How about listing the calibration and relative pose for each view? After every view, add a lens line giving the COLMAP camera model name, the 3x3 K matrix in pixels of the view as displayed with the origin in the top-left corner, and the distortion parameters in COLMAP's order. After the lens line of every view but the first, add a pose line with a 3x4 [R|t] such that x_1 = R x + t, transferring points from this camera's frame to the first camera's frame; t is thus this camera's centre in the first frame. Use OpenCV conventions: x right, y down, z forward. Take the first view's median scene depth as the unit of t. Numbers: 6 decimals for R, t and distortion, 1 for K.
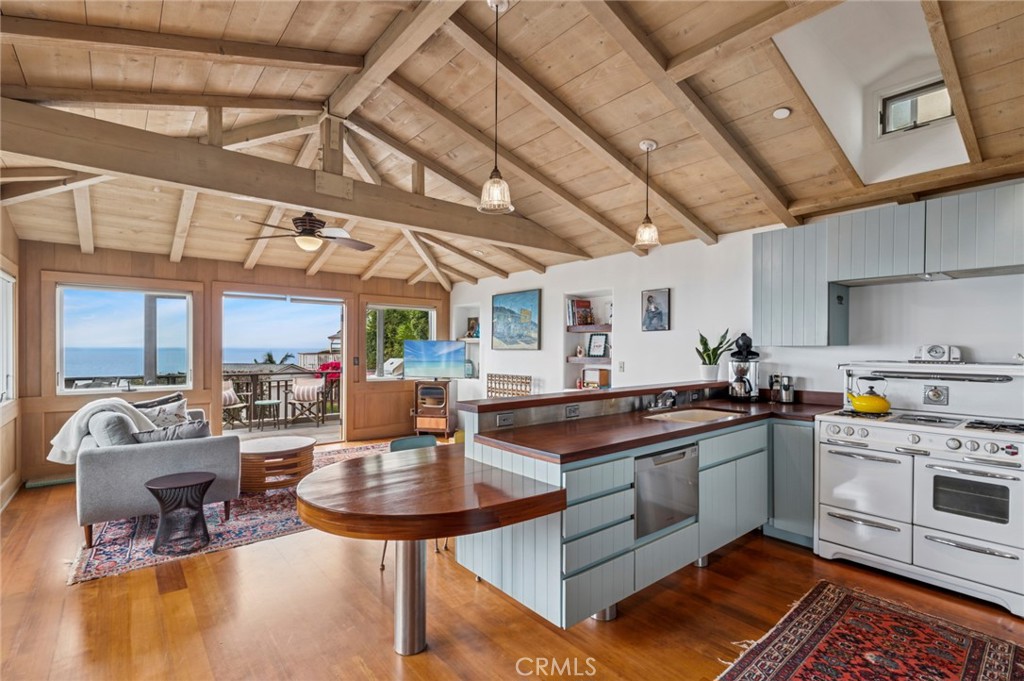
lens RADIAL K [[473.6, 0, 510.1], [0, 473.6, 351.3], [0, 0, 1]] dist [-0.000252, 0.000048]
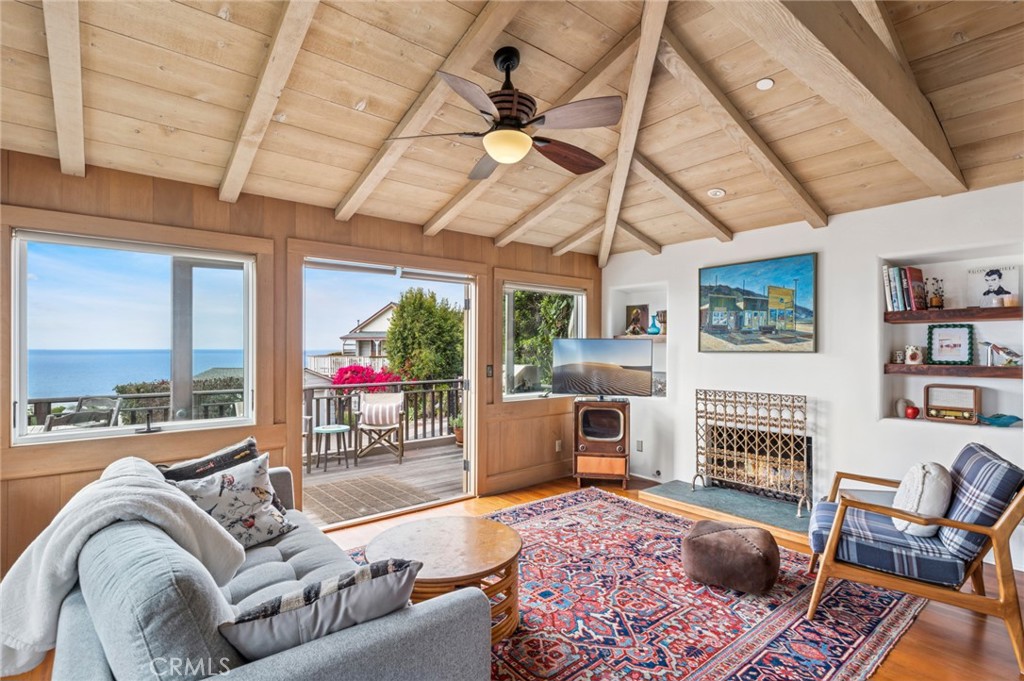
lens RADIAL K [[495.2, 0, 515.0], [0, 495.2, 347.1], [0, 0, 1]] dist [0.003162, -0.000567]
pose [[0.999979, -0.004666, 0.004465, -0.328541], [0.004709, 0.999941, -0.009773, -0.005597], [-0.004419, 0.009794, 0.999942, 0.363839]]
